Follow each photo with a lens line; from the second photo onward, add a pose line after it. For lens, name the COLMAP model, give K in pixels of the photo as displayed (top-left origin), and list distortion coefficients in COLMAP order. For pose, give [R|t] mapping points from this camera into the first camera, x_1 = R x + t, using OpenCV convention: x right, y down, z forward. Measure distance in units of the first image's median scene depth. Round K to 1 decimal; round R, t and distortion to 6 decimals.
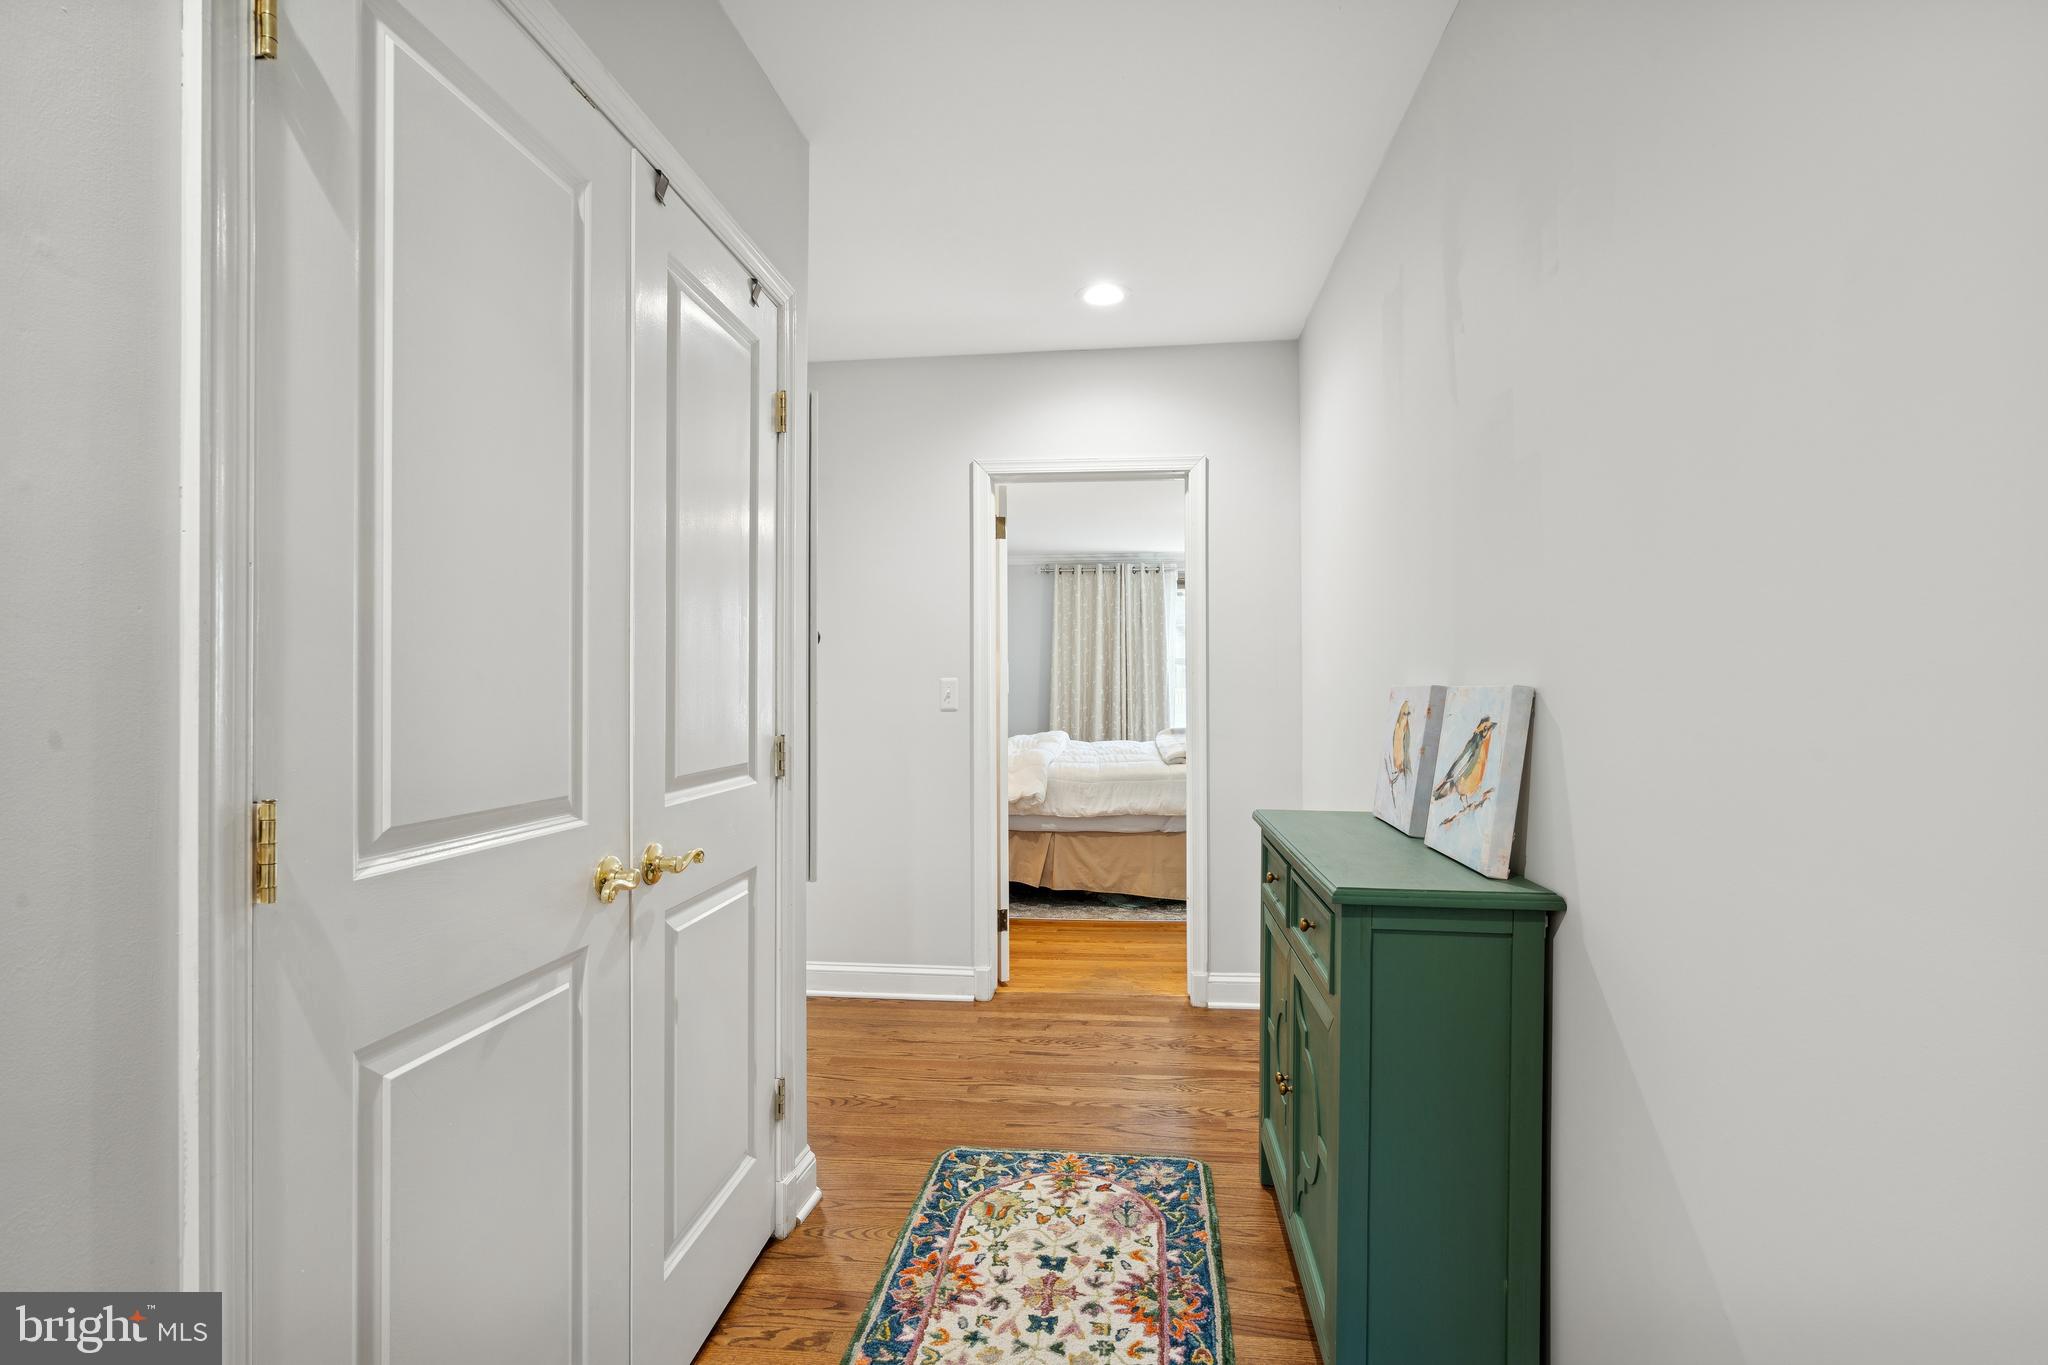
lens RADIAL K [[924.0, 0, 1027.0], [0, 924.0, 687.3], [0, 0, 1]] dist [-0.003776, 0.001811]
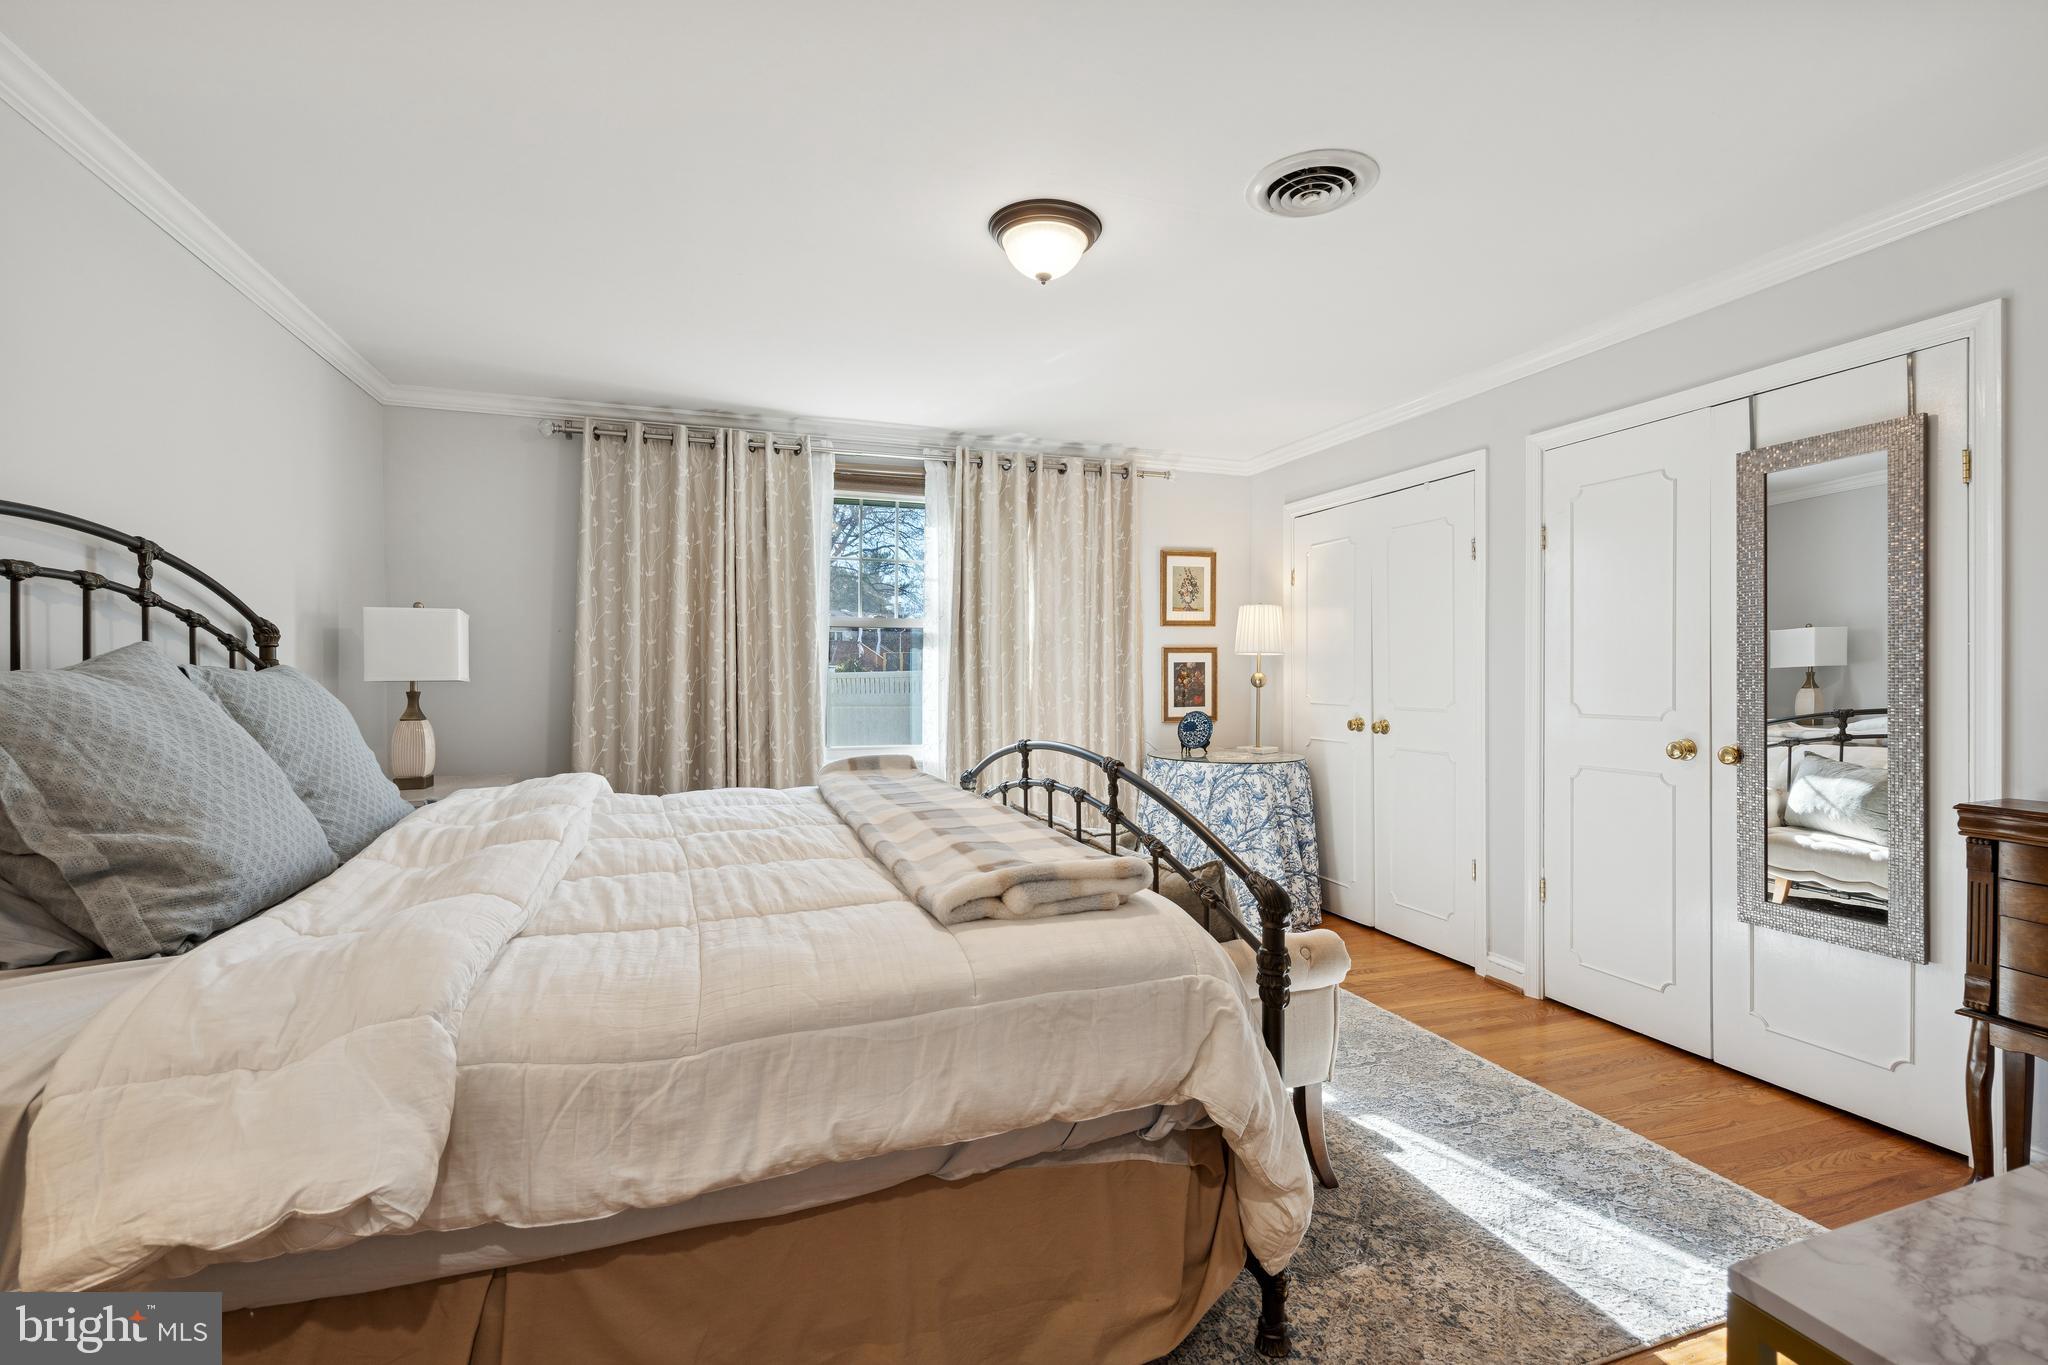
lens RADIAL K [[924.0, 0, 1032.0], [0, 924.0, 676.6], [0, 0, 1]] dist [-0.003776, 0.001811]
pose [[0.900306, -0.001459, 0.435255, 0.031182], [-0.000522, 0.999990, 0.004430, 0.001579], [-0.435257, -0.004216, 0.900296, 0.460694]]
